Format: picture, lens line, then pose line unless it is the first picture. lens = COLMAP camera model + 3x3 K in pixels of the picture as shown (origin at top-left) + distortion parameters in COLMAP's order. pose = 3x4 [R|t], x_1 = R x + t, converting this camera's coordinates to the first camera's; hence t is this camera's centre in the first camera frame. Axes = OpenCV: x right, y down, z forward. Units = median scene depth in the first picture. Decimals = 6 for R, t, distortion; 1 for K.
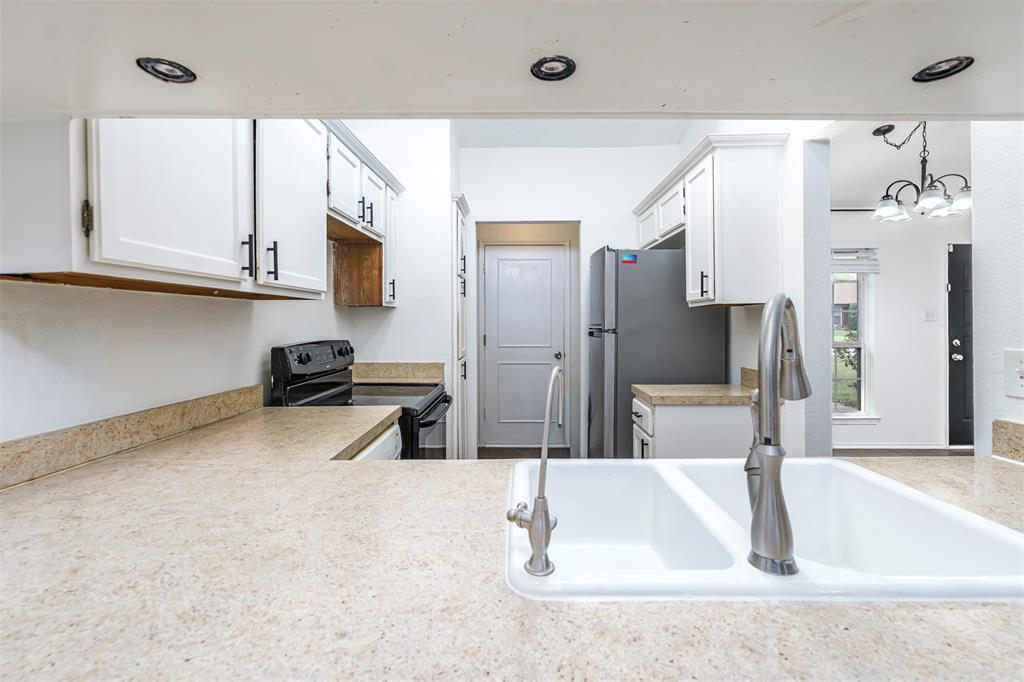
lens RADIAL K [[424.7, 0, 514.8], [0, 424.7, 336.5], [0, 0, 1]] dist [-0.001269, -0.000240]
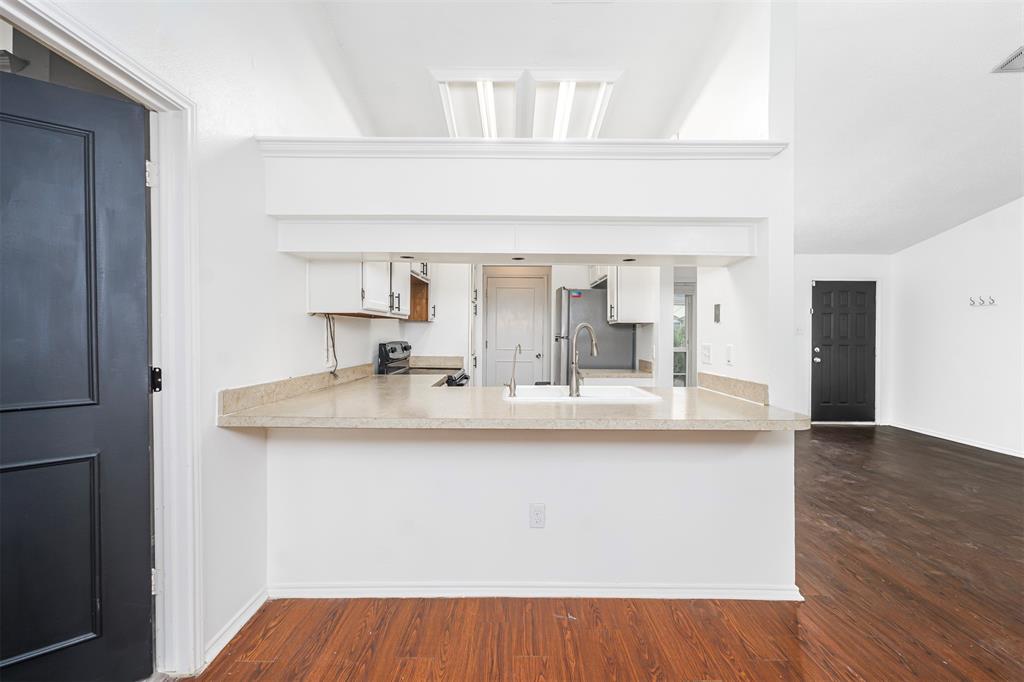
lens RADIAL K [[424.7, 0, 514.8], [0, 424.7, 336.5], [0, 0, 1]] dist [-0.001269, -0.000240]
pose [[0.999848, 0.010534, 0.013905, 0.005419], [-0.010176, 0.999620, -0.025604, 0.027561], [-0.014170, 0.025458, 0.999575, -0.669045]]
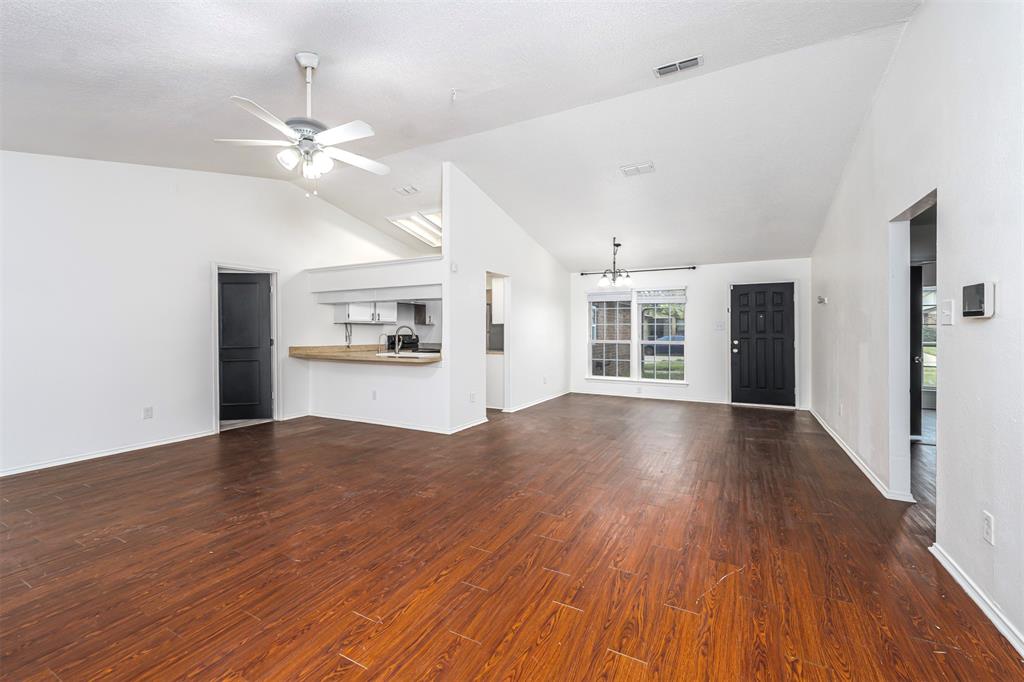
lens RADIAL K [[424.7, 0, 514.8], [0, 424.7, 336.5], [0, 0, 1]] dist [-0.001269, -0.000240]
pose [[0.889168, 0.006122, -0.457540, 1.660221], [-0.017406, 0.999639, -0.020450, 0.066334], [0.457250, 0.026148, 0.888954, -1.487520]]
